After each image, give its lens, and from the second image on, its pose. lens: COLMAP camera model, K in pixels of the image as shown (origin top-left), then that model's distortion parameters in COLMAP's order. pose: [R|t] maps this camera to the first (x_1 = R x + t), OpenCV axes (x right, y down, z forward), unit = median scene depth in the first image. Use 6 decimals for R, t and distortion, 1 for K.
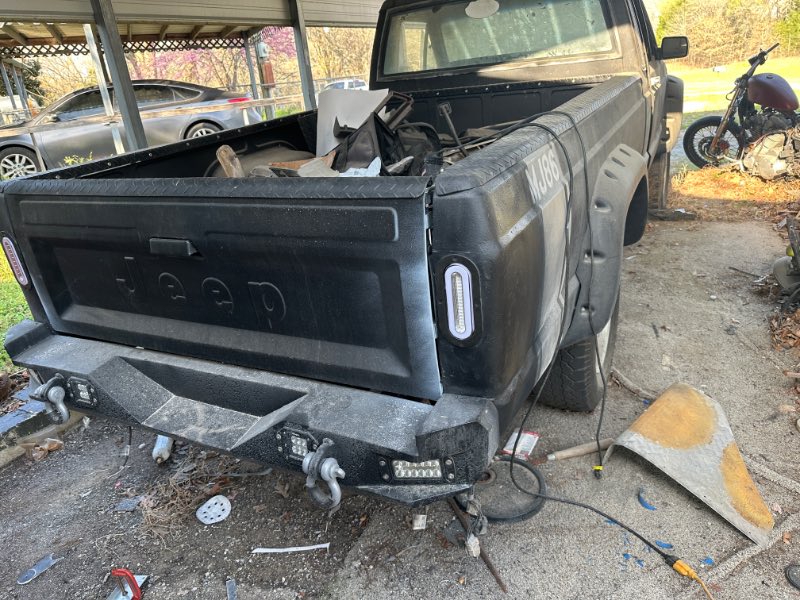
lens RADIAL K [[566.0, 0, 400.0], [0, 566.0, 300.0], [0, 0, 1]] dist [0.074775, -0.084947]
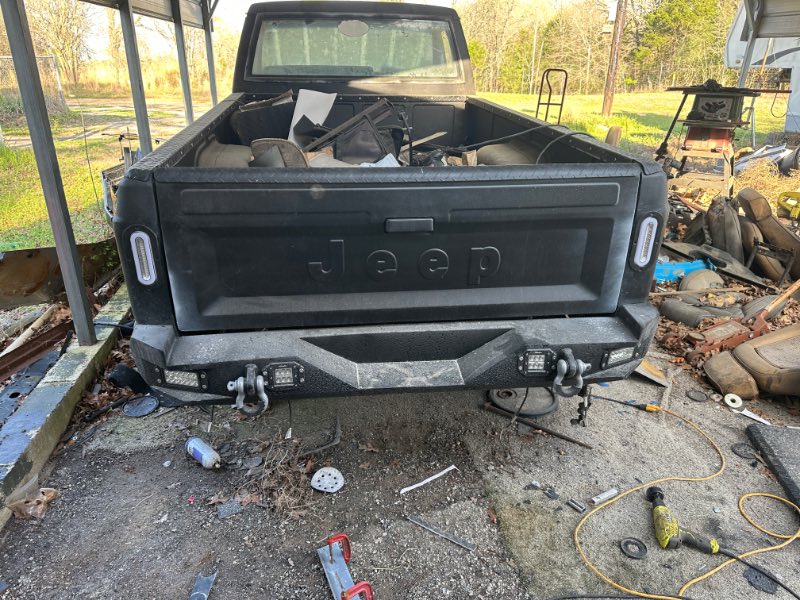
lens RADIAL K [[566.0, 0, 400.0], [0, 566.0, 300.0], [0, 0, 1]] dist [0.074775, -0.084947]
pose [[0.818990, -0.120670, 0.560976, -1.028751], [0.125452, 0.991641, 0.030157, 0.023148], [-0.559926, 0.045678, 0.827283, 0.040560]]
